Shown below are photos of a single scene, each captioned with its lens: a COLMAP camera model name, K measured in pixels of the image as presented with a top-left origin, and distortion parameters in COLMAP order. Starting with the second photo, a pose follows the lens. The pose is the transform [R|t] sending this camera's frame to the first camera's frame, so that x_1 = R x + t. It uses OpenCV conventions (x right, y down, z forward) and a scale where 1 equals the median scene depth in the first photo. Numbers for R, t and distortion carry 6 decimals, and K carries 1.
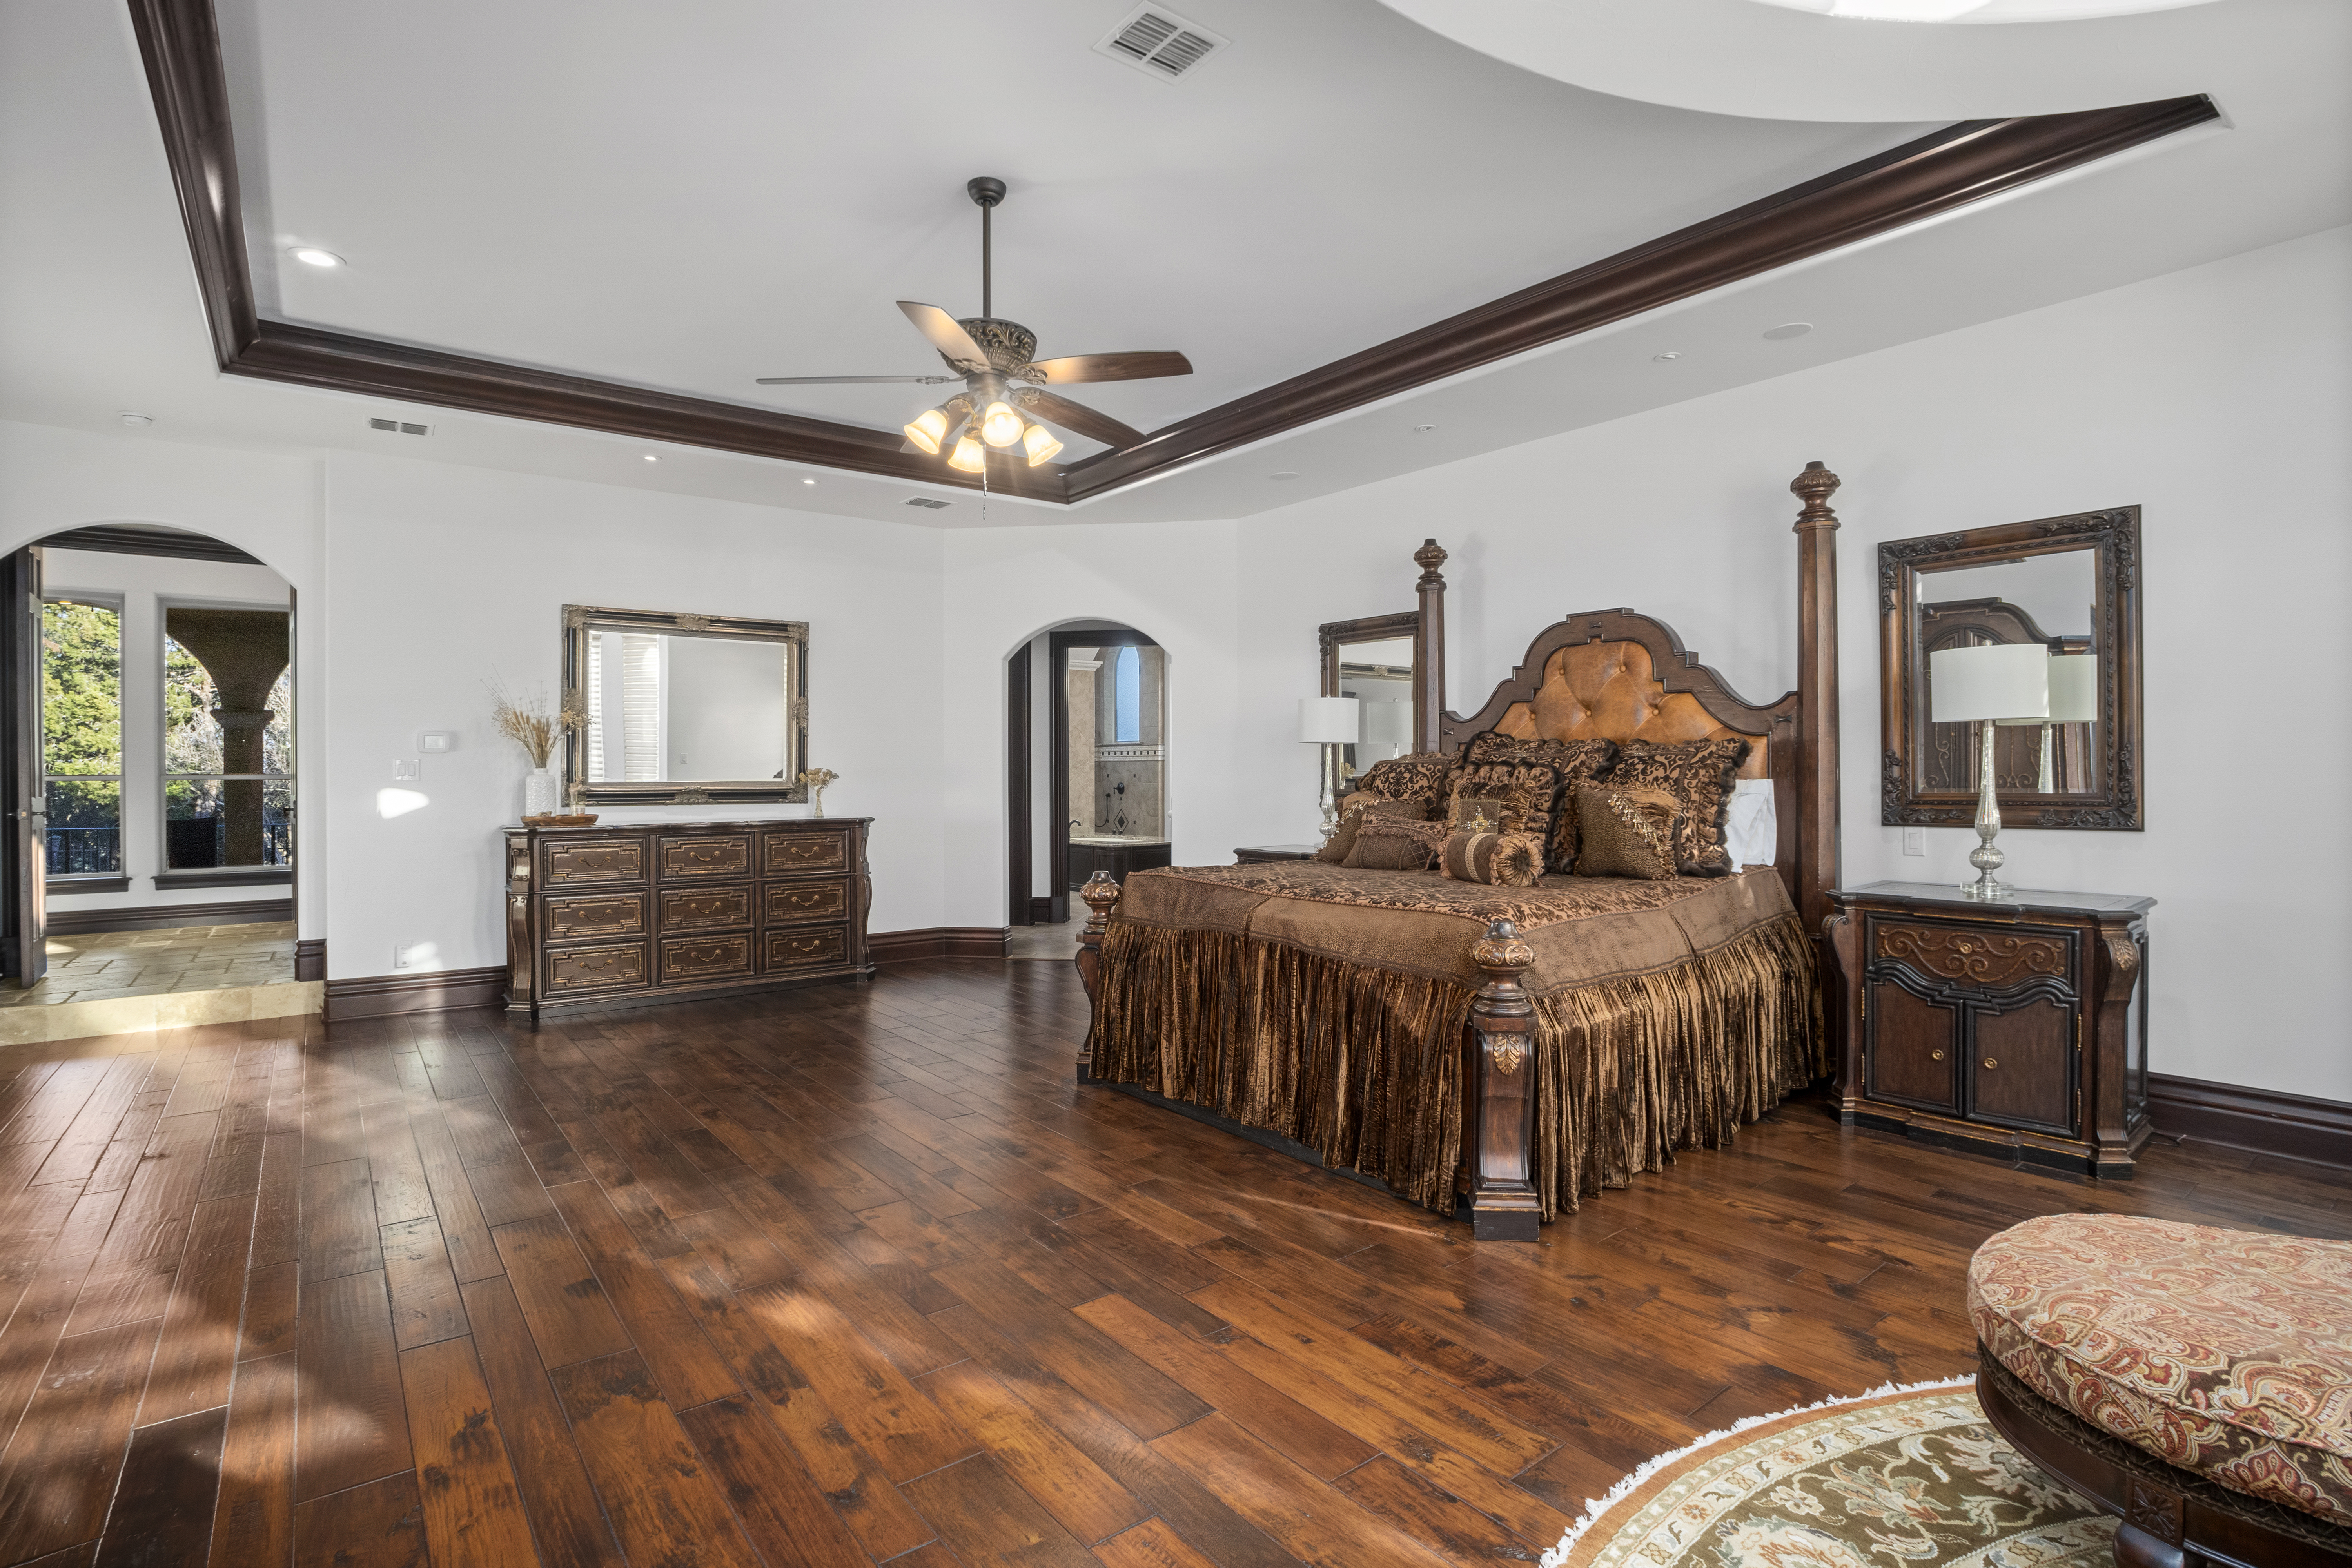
lens RADIAL K [[1141.0, 0, 1162.8], [0, 1141.0, 775.1], [0, 0, 1]] dist [-0.070035, 0.023561]
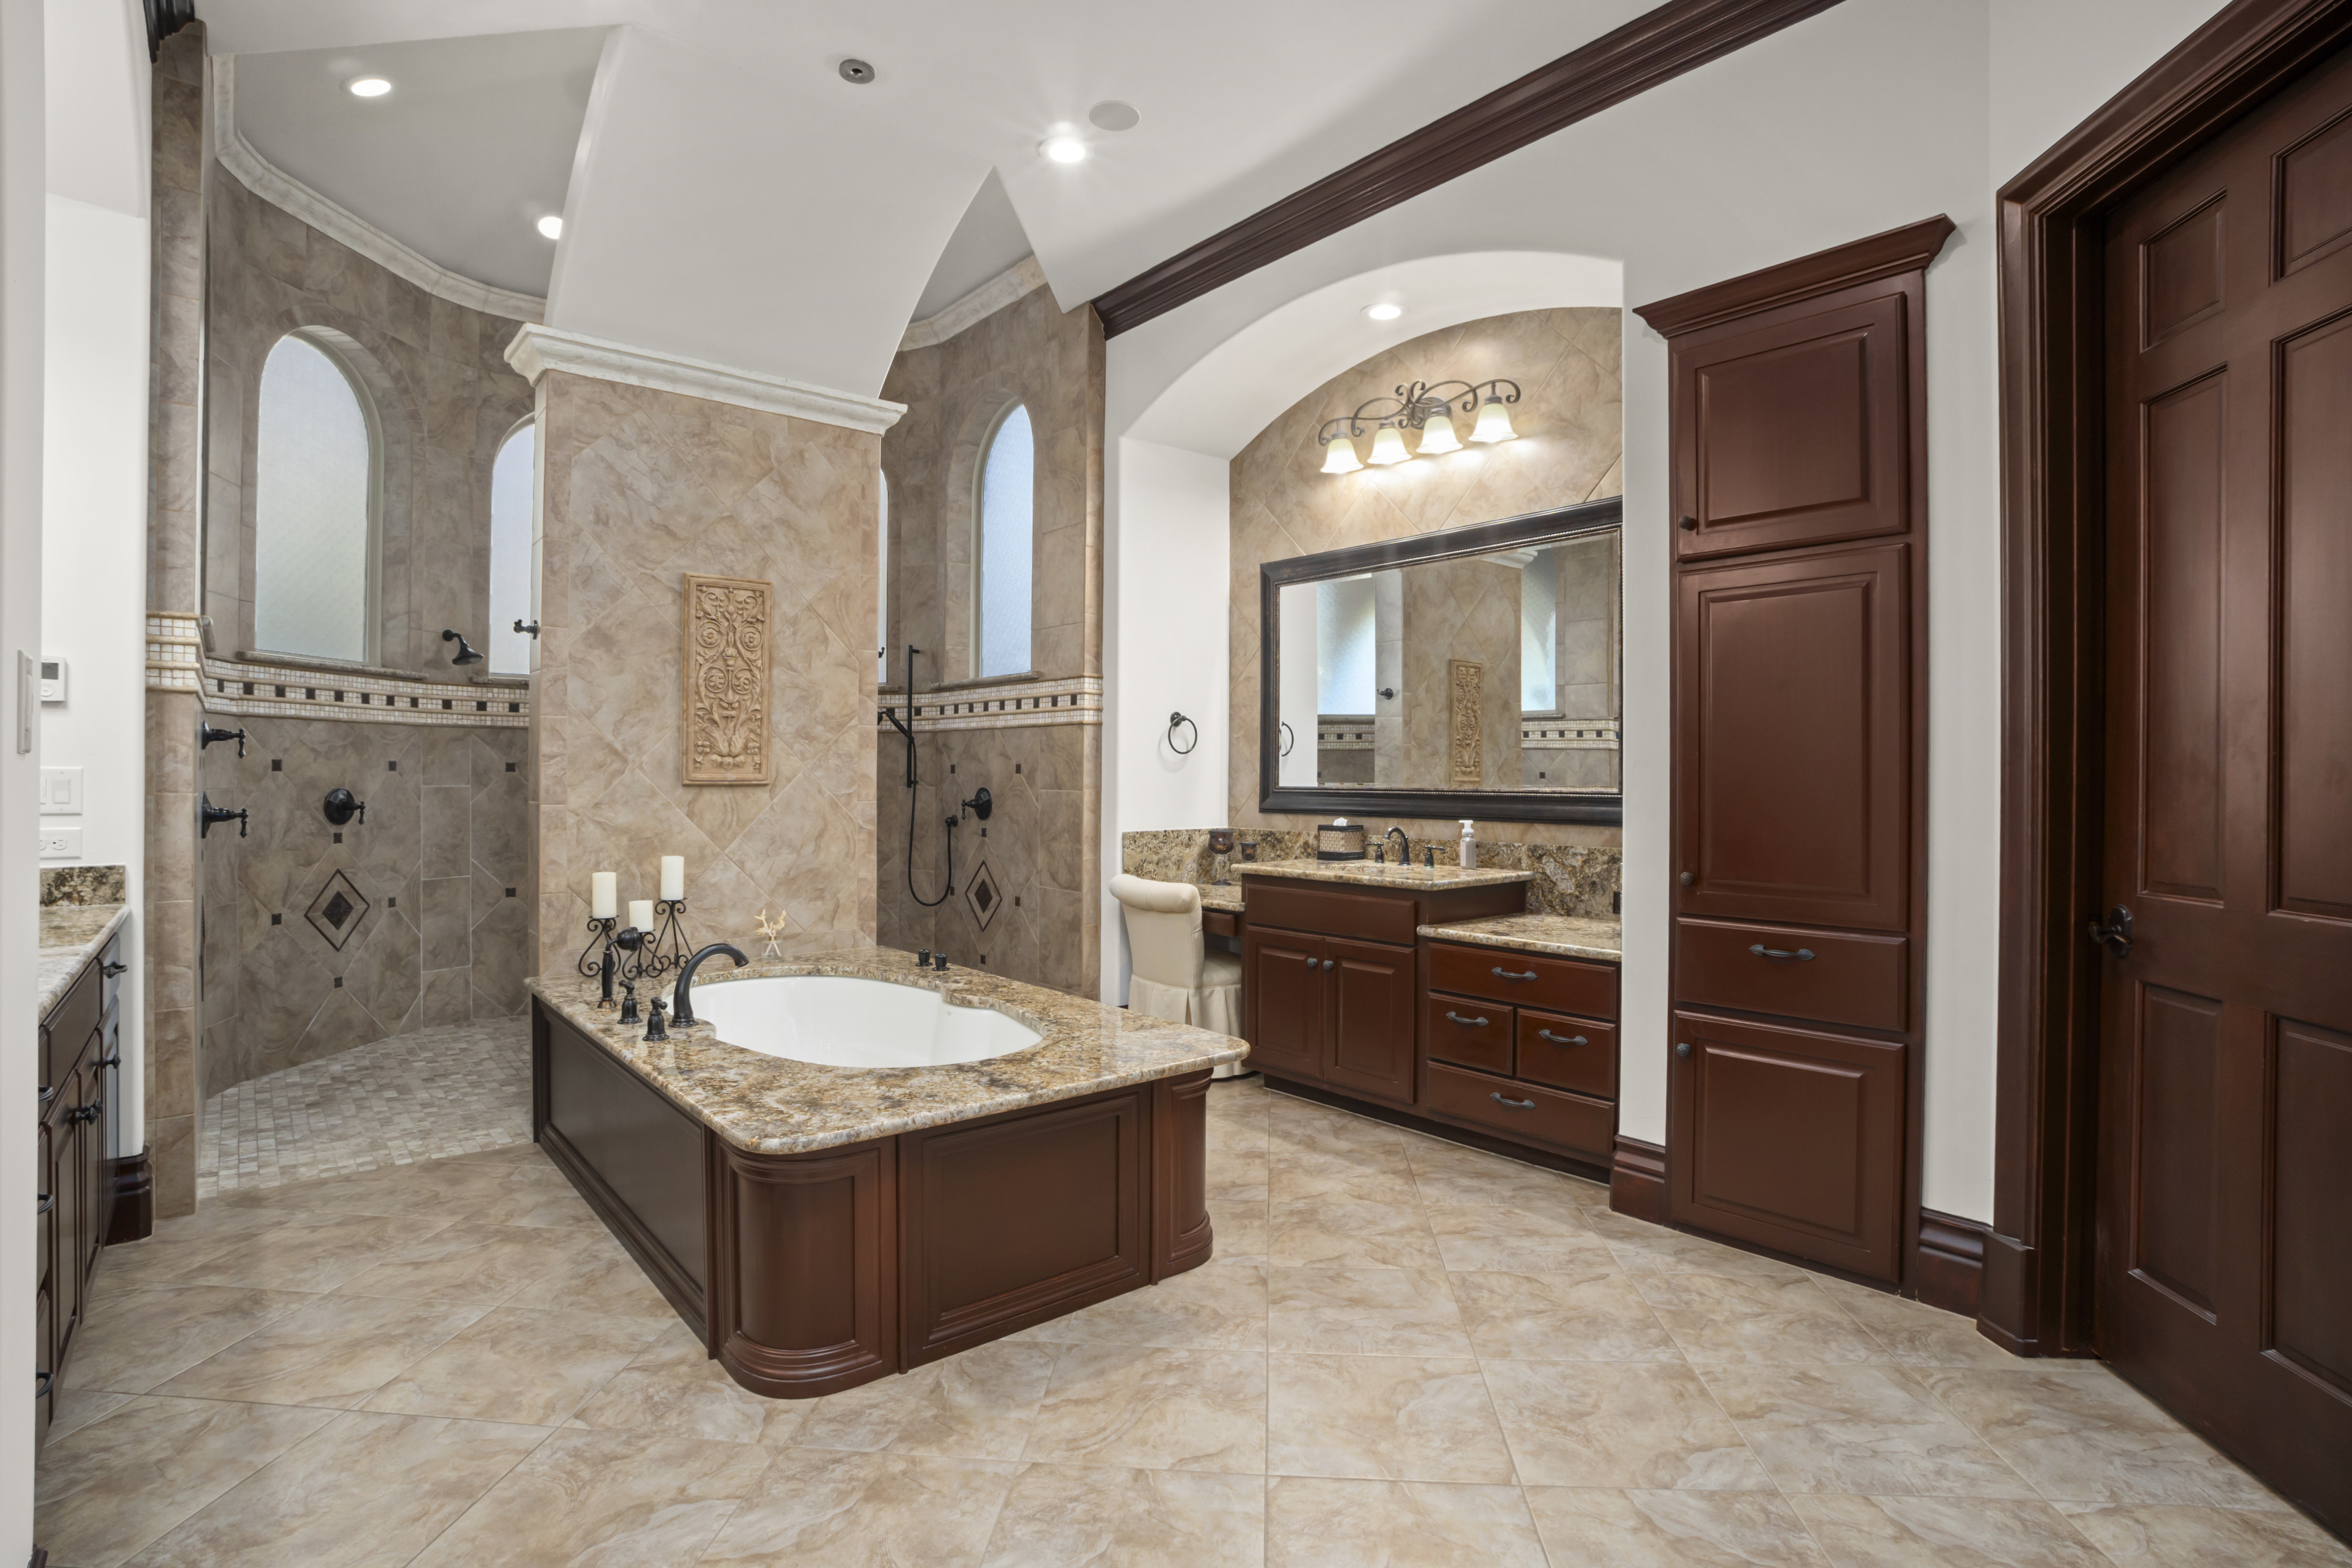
lens RADIAL K [[1140.9, 0, 1176.7], [0, 1140.9, 775.1], [0, 0, 1]] dist [-0.070035, 0.023561]
pose [[0.998524, 0.010678, 0.053253, 0.005729], [-0.010496, 0.999938, -0.003708, 0.003313], [-0.053289, 0.003143, 0.998574, 0.654600]]
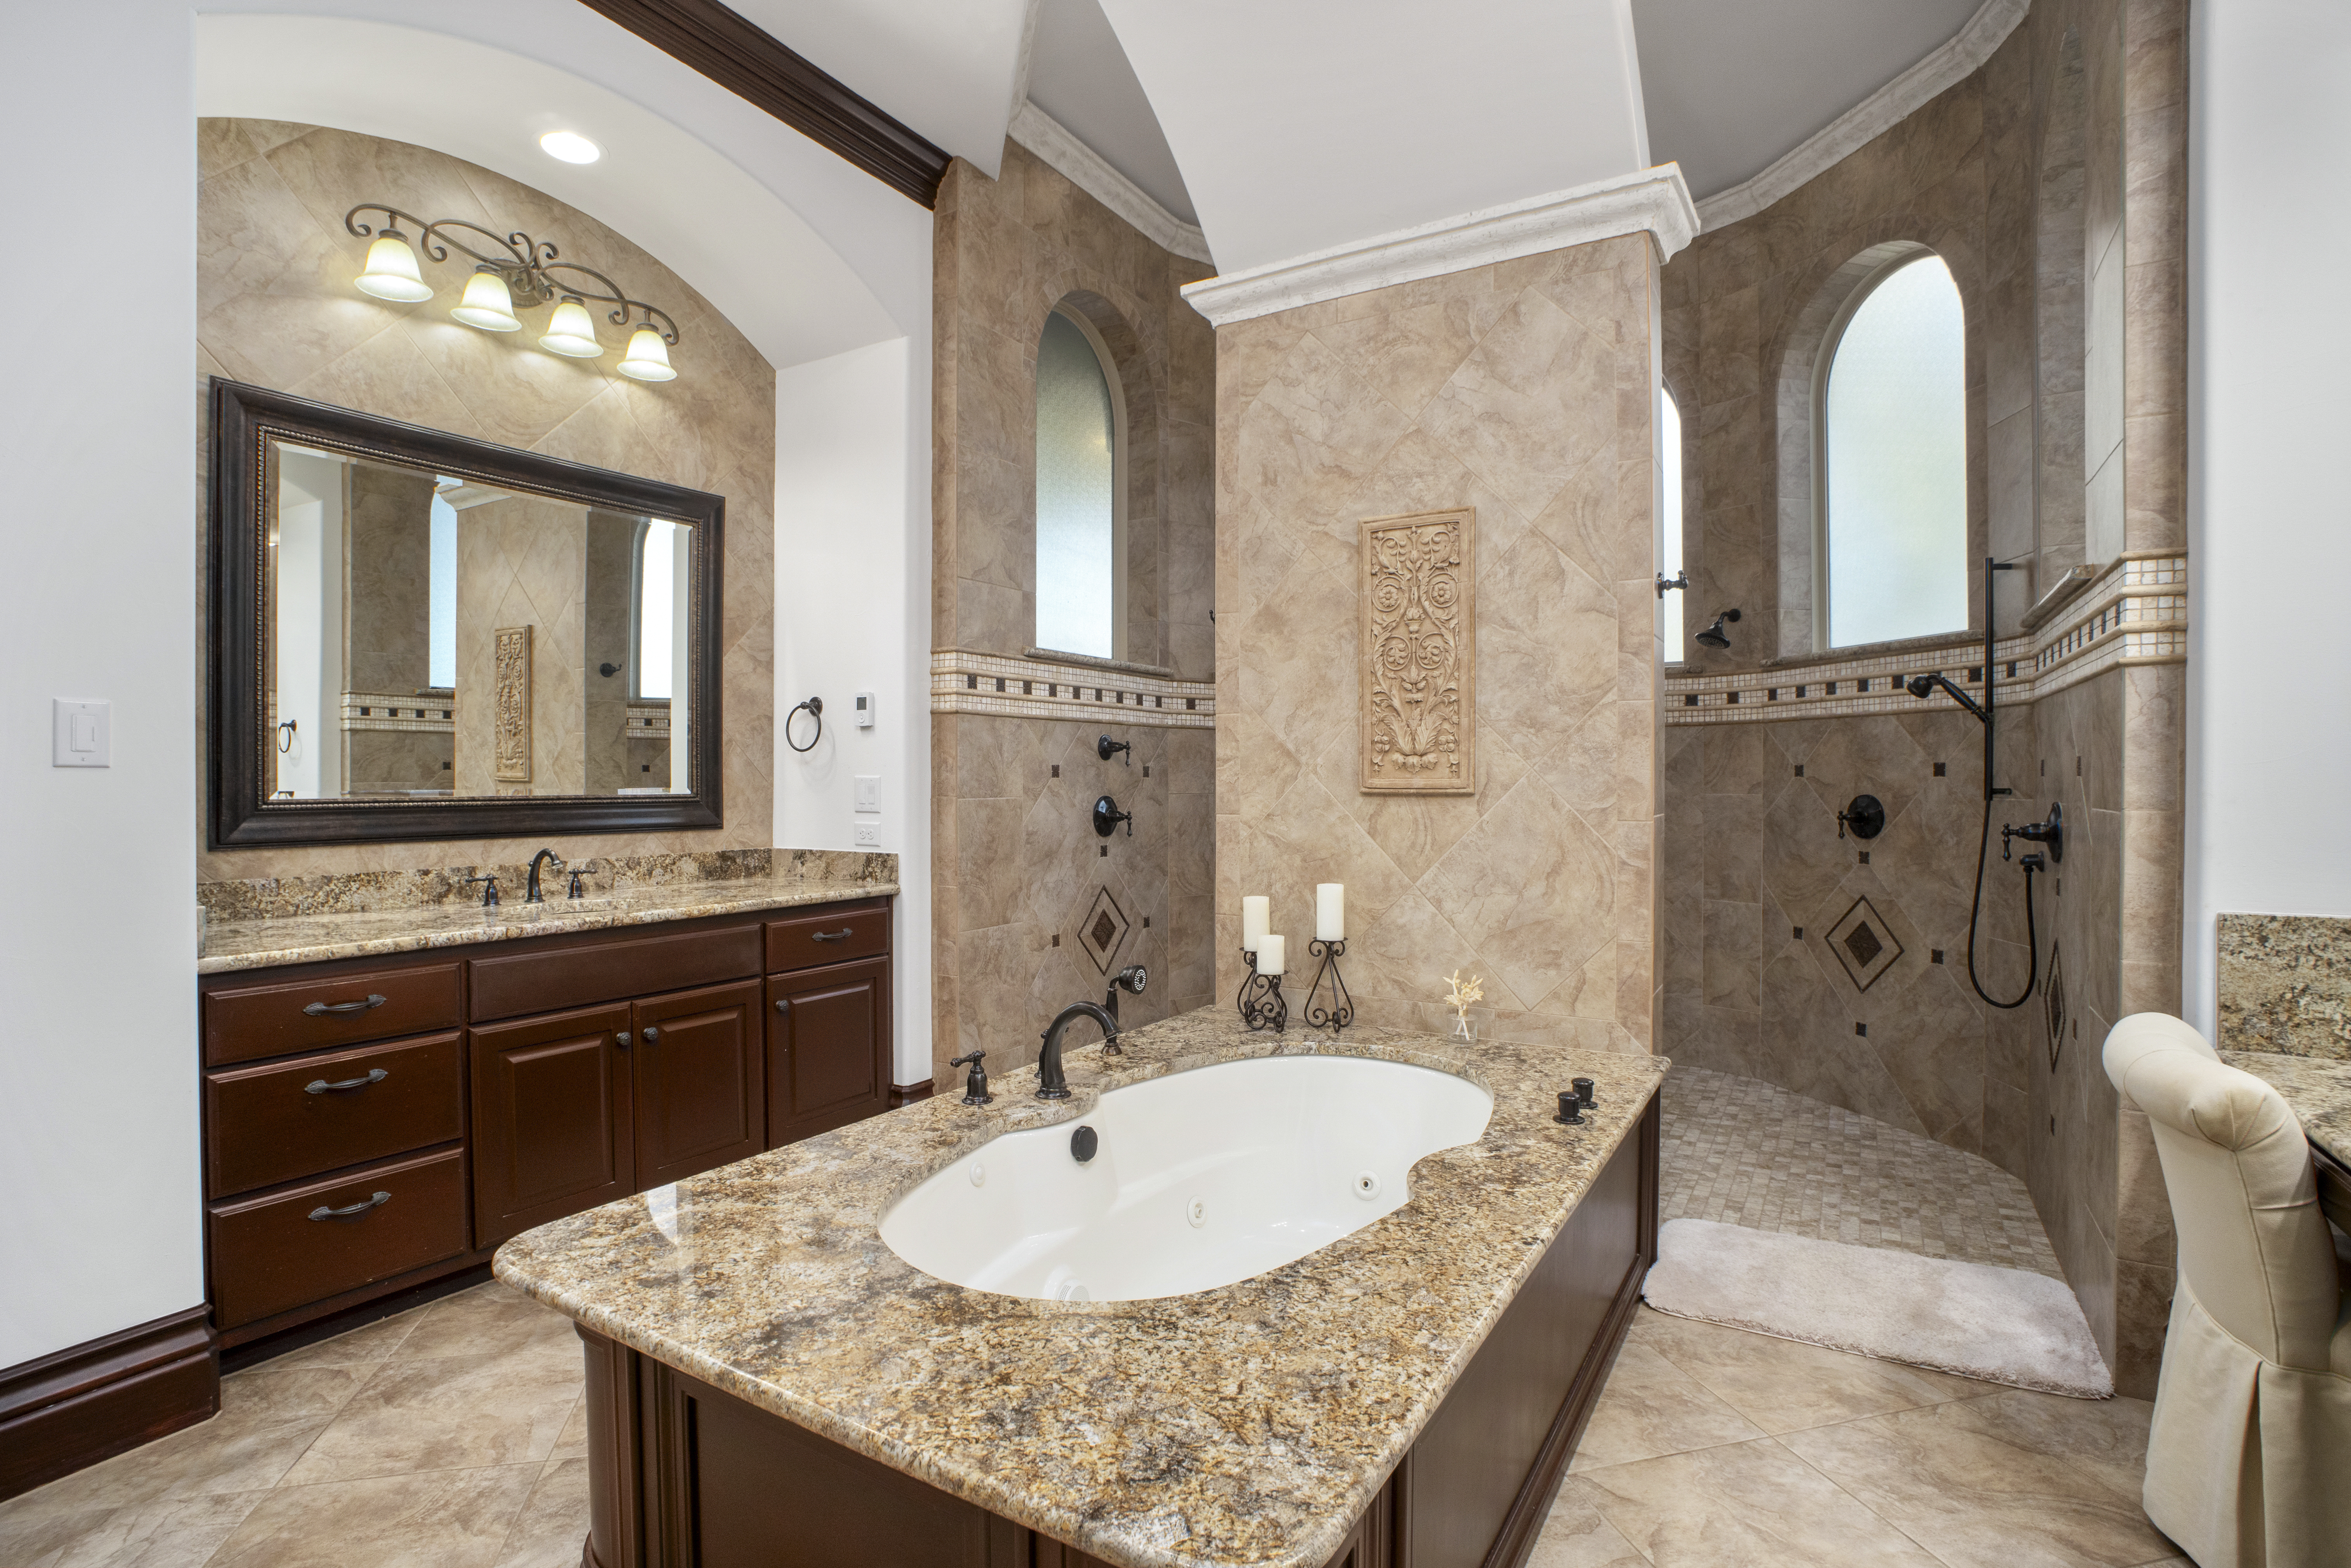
lens RADIAL K [[1140.4, 0, 1172.9], [0, 1140.4, 789.1], [0, 0, 1]] dist [-0.070035, 0.023561]
pose [[0.358410, 0.014990, -0.933444, 0.085581], [-0.004096, 0.999887, 0.014484, 0.002218], [0.933555, -0.001368, 0.358431, 0.819168]]
